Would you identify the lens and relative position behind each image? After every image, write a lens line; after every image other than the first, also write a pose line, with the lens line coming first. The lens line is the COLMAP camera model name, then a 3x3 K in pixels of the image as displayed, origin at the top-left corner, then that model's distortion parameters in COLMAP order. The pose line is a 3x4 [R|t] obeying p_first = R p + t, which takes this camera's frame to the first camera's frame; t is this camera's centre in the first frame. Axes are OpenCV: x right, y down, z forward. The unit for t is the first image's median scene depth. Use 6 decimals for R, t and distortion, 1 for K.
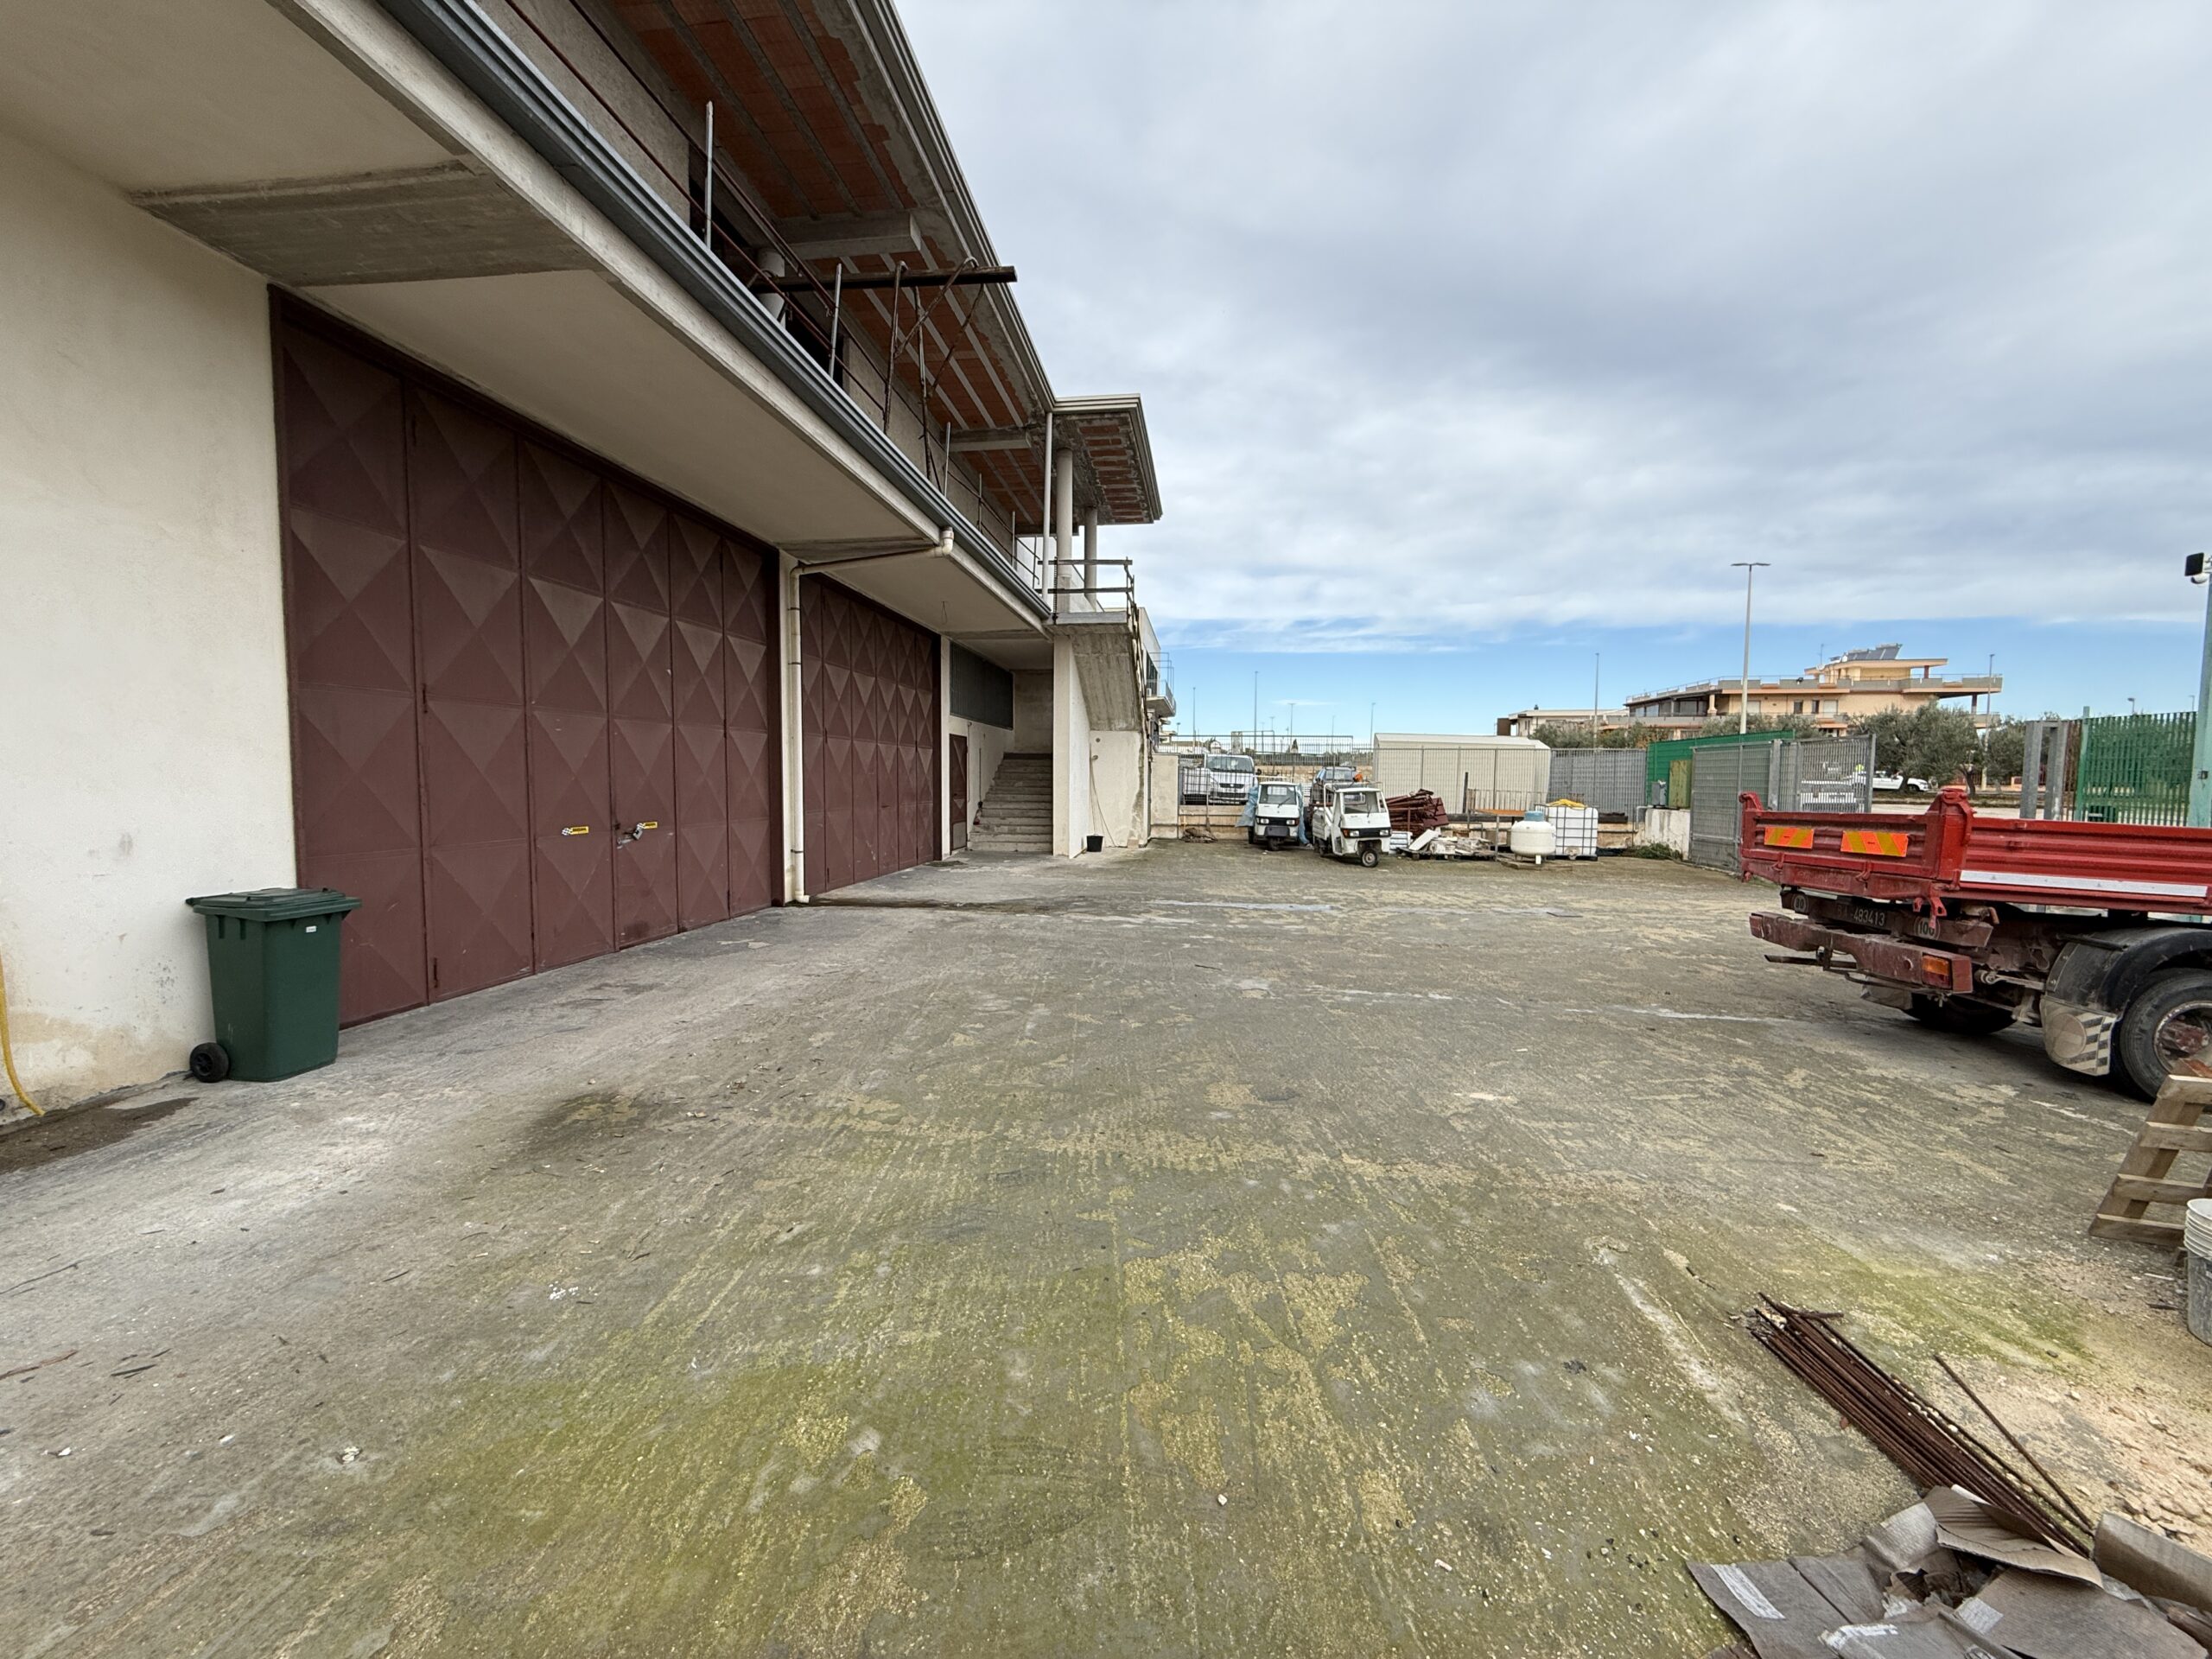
lens RADIAL K [[879.8, 0, 1098.5], [0, 879.8, 829.5], [0, 0, 1]] dist [-0.000548, -0.000146]
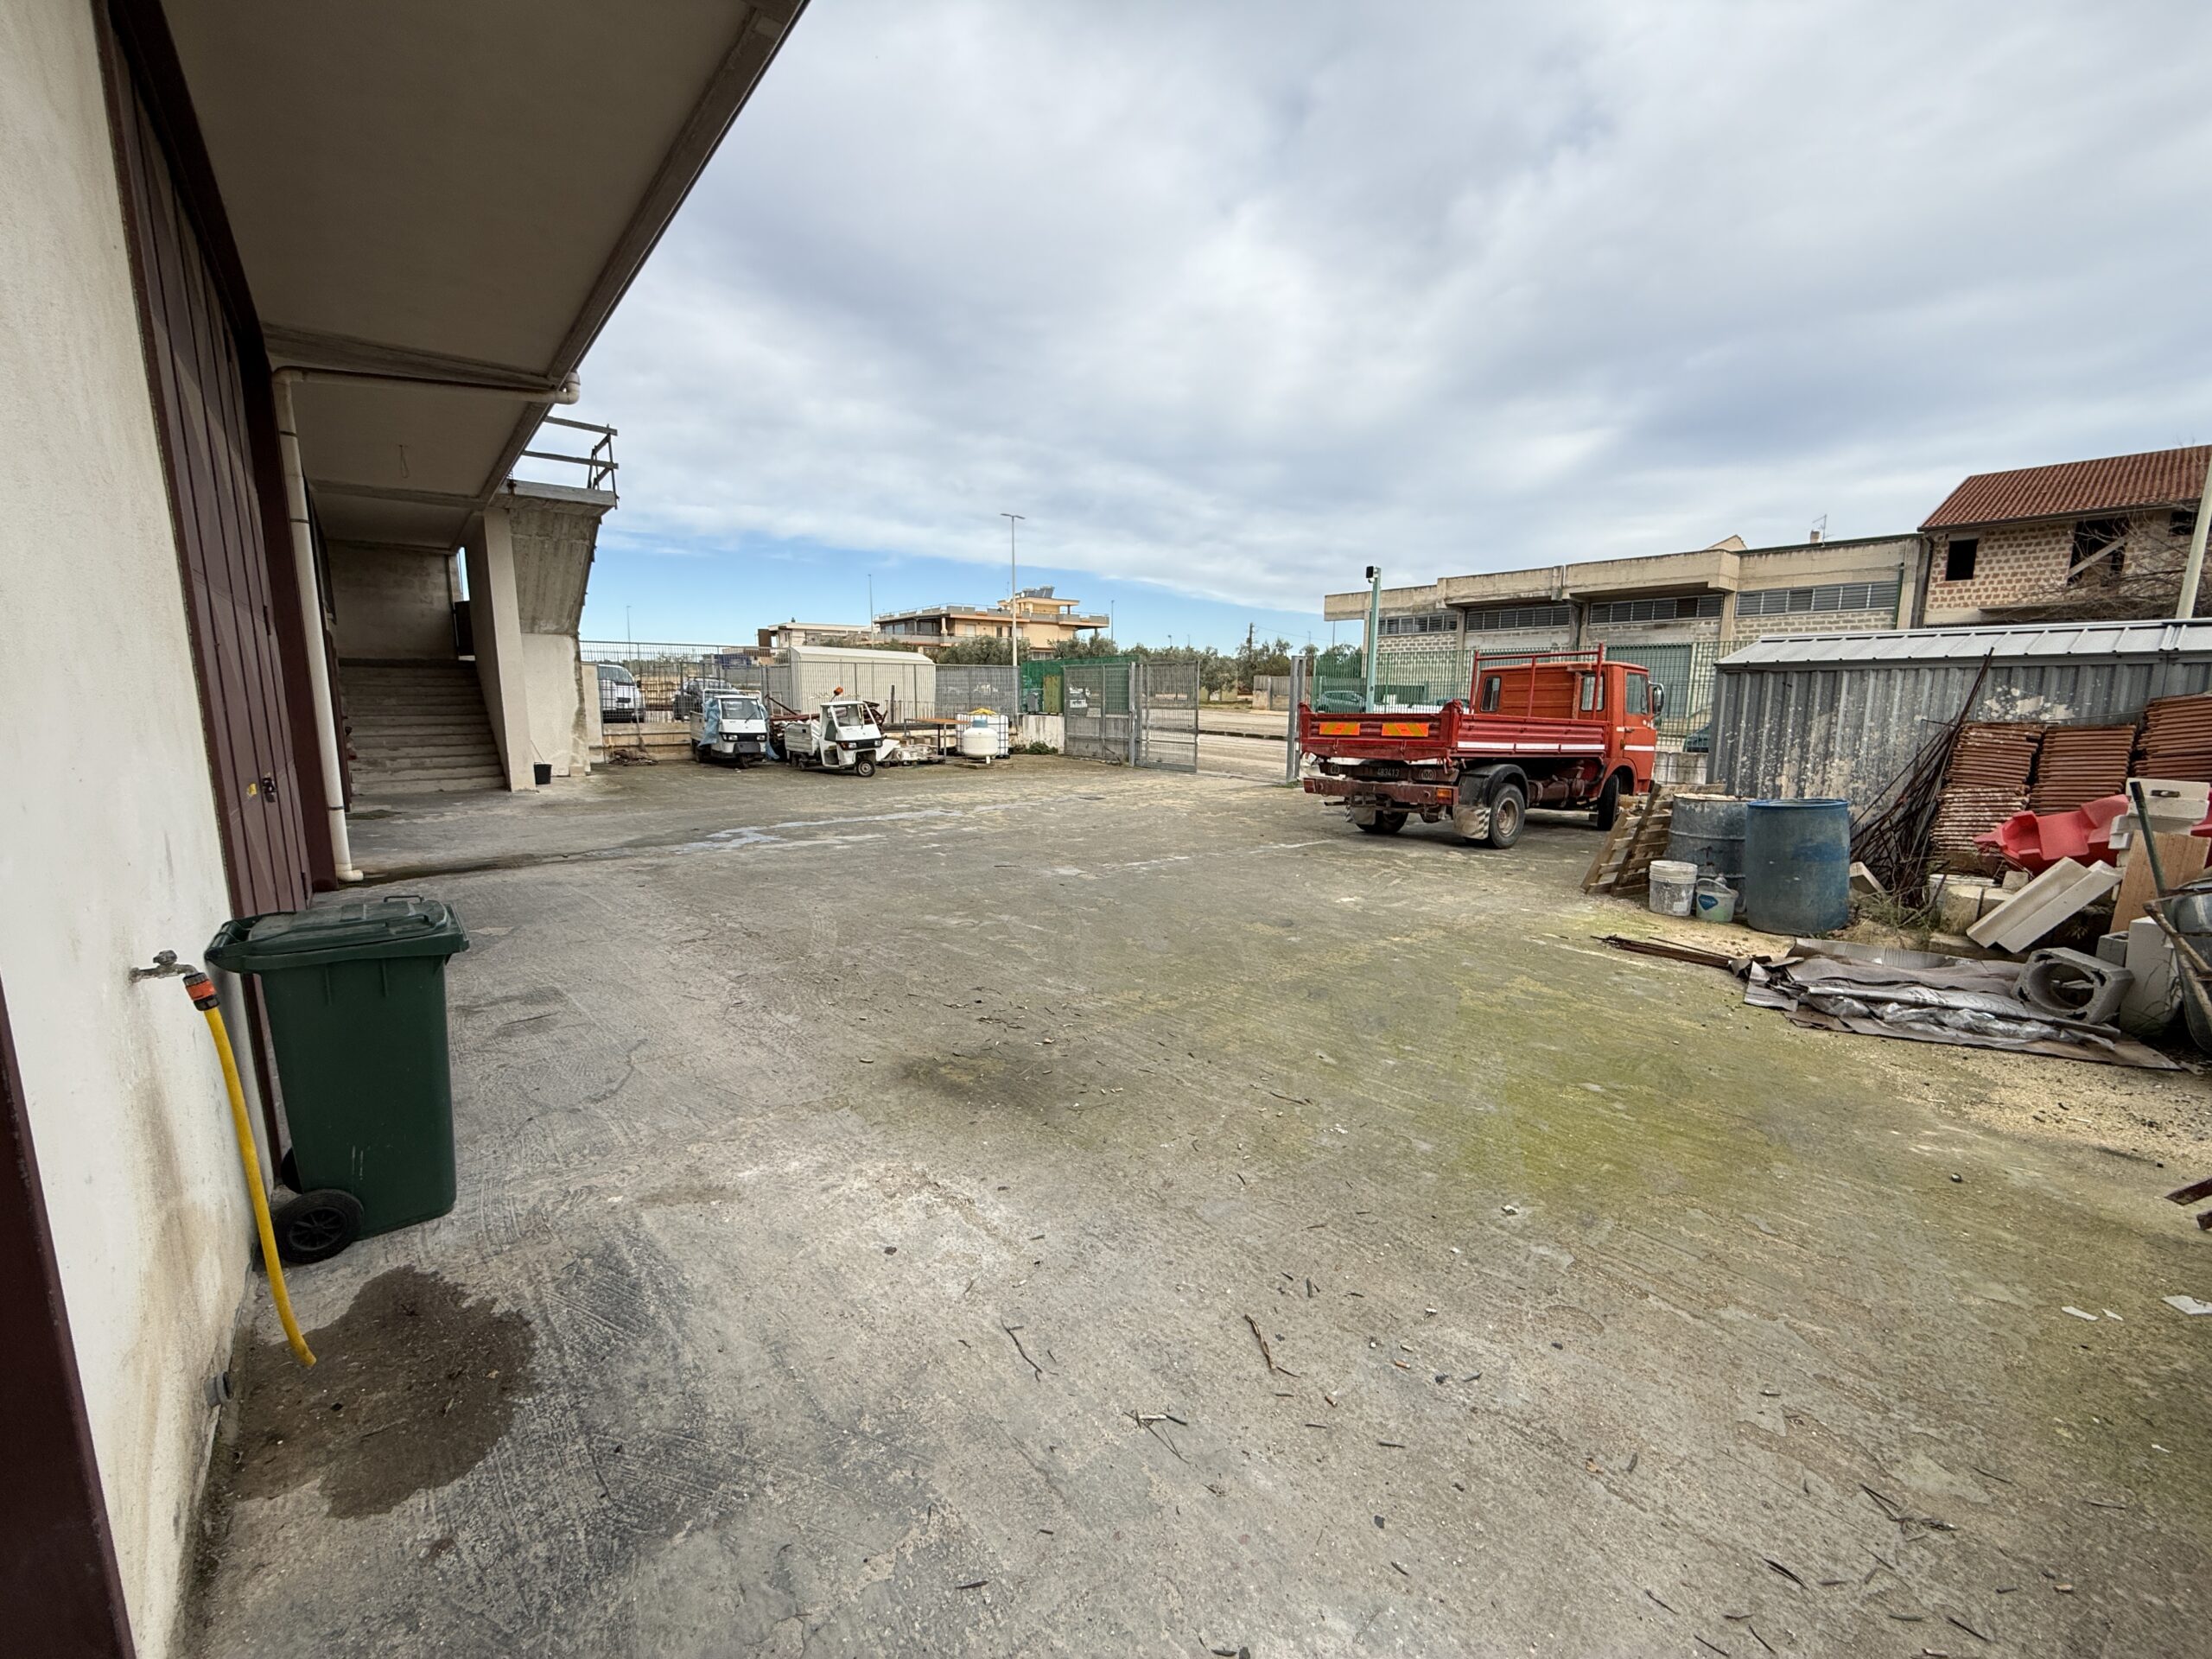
lens RADIAL K [[882.0, 0, 1099.5], [0, 882.0, 824.8], [0, 0, 1]] dist [-0.000137, -0.000016]
pose [[0.685181, -0.113689, 0.719446, -0.490578], [0.044925, 0.992459, 0.114046, -0.014474], [-0.726986, -0.045821, 0.685121, 0.123390]]
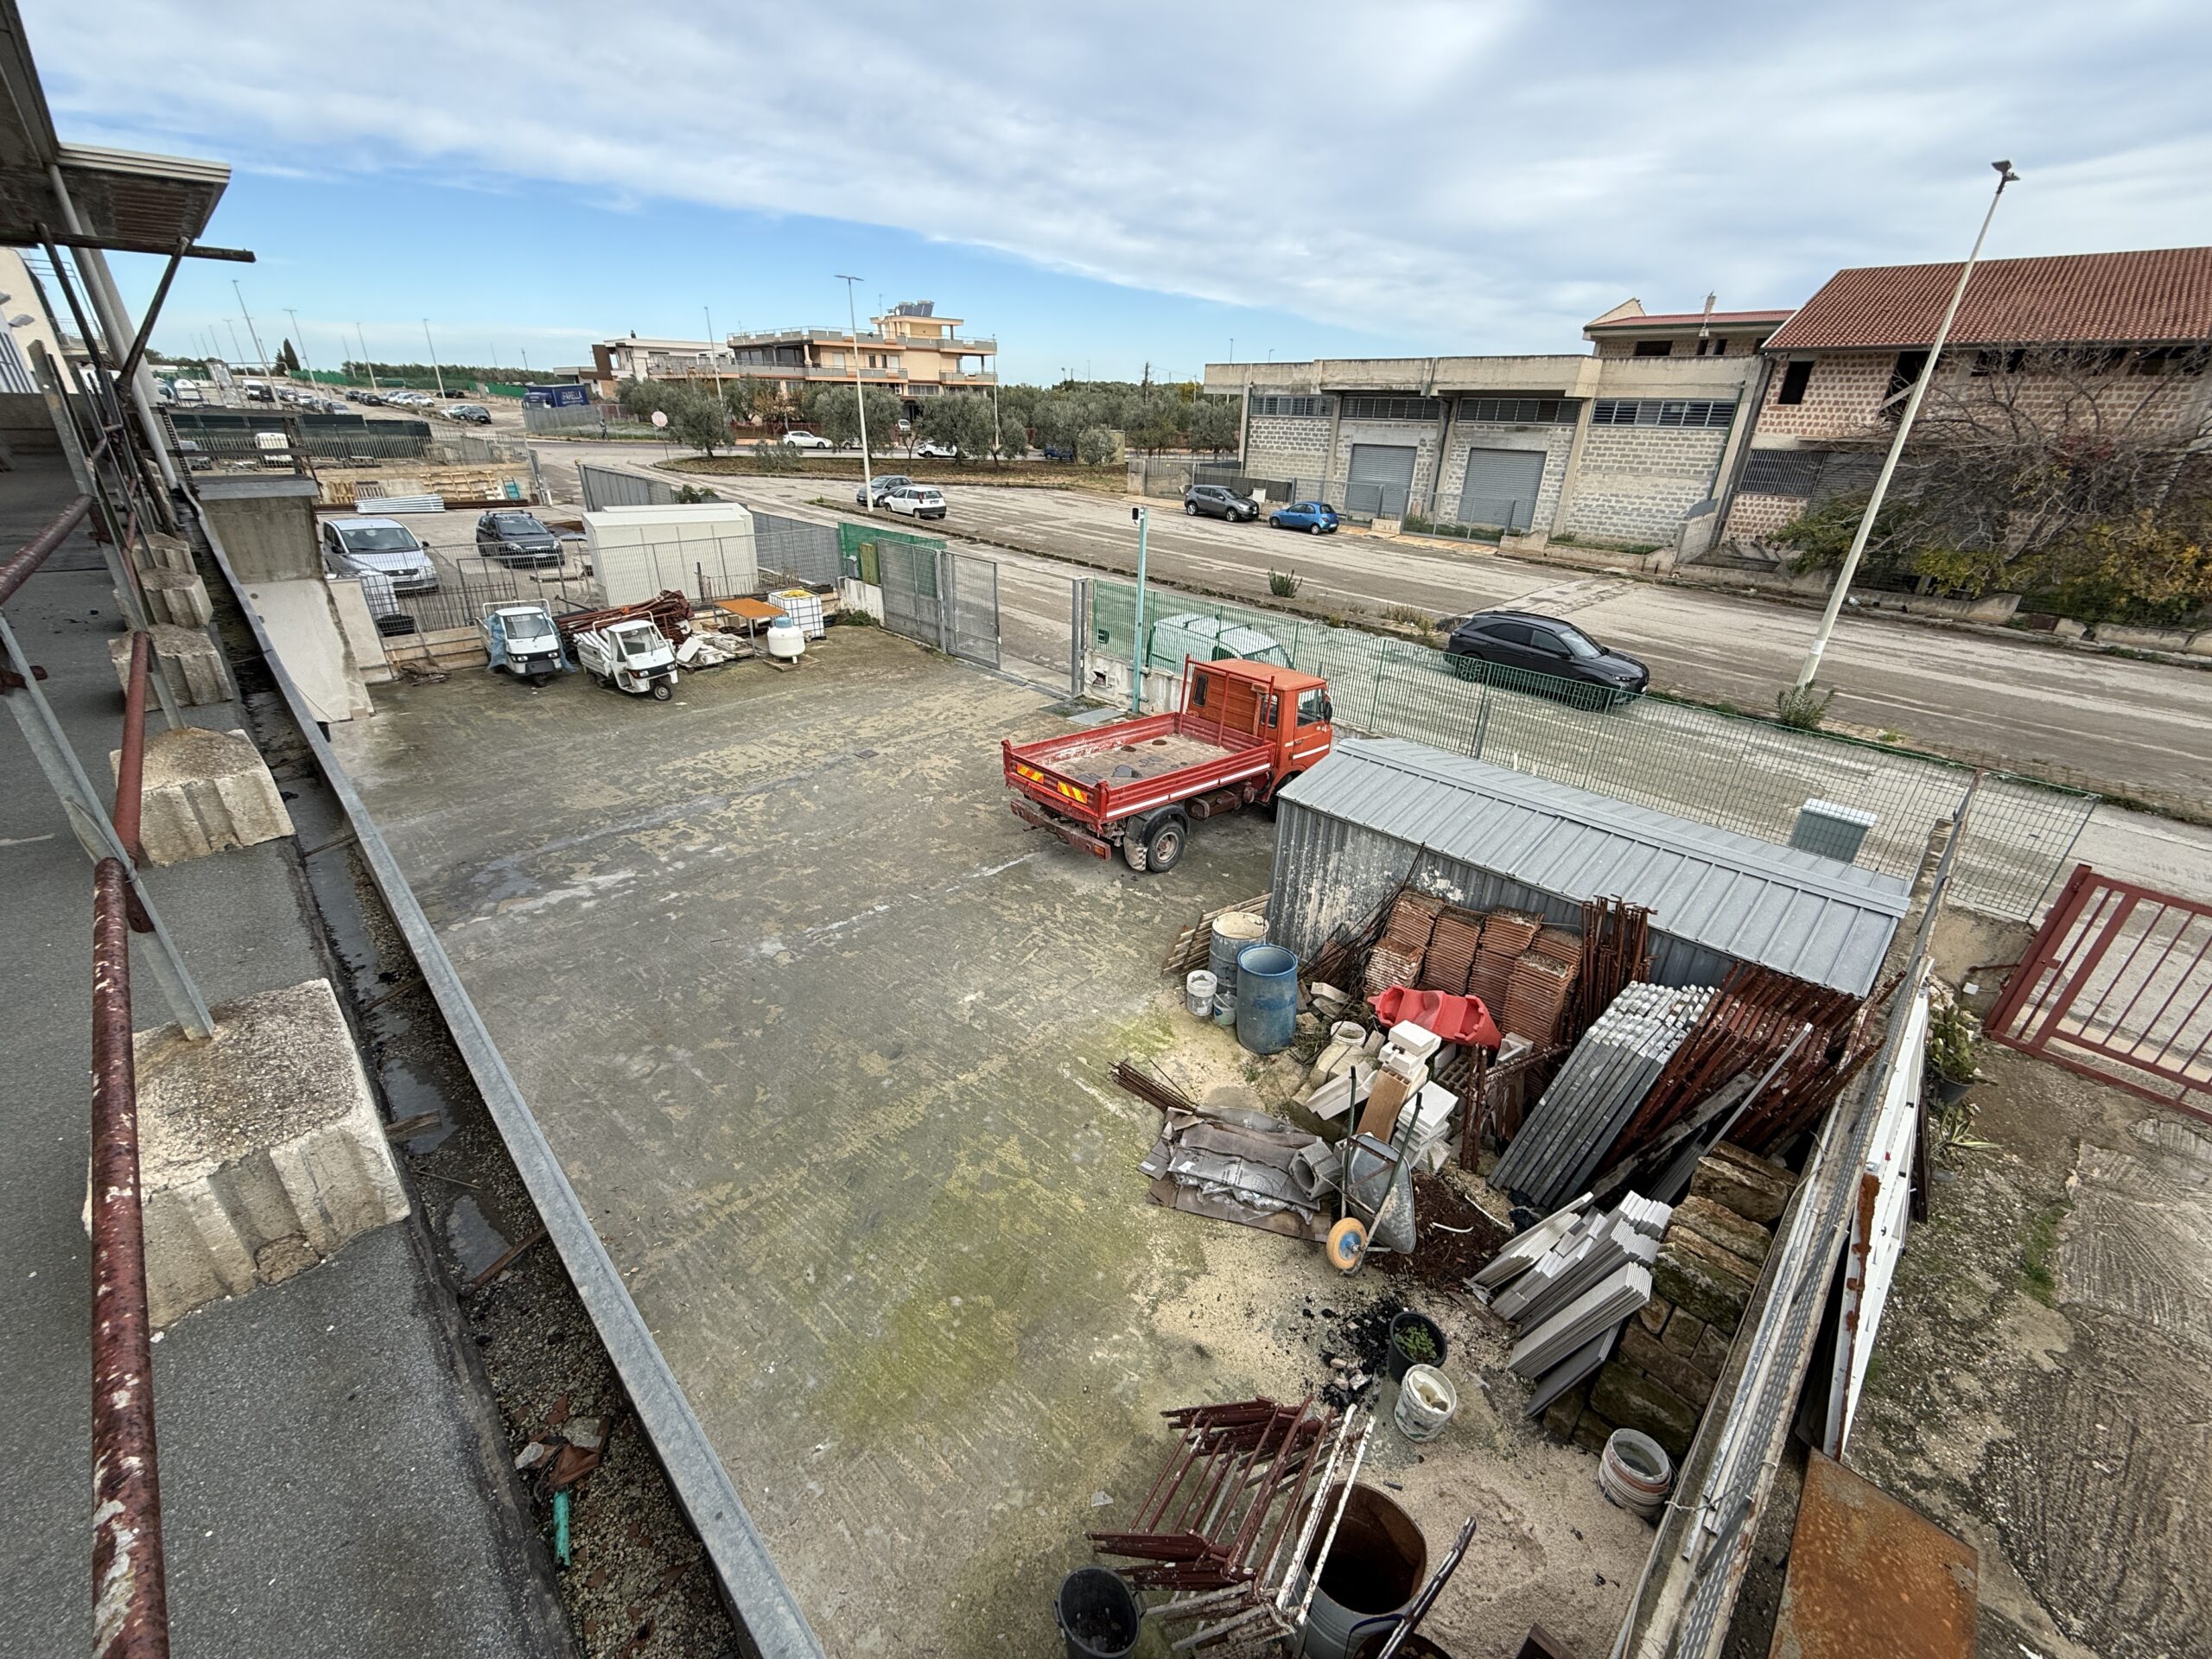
lens RADIAL K [[879.5, 0, 1100.7], [0, 879.5, 828.1], [0, 0, 1]] dist [-0.000604, -0.000010]
pose [[0.613859, -0.342345, 0.711320, -0.347416], [0.033259, 0.911488, 0.409980, -0.441455], [-0.788715, -0.228012, 0.570911, -0.159164]]
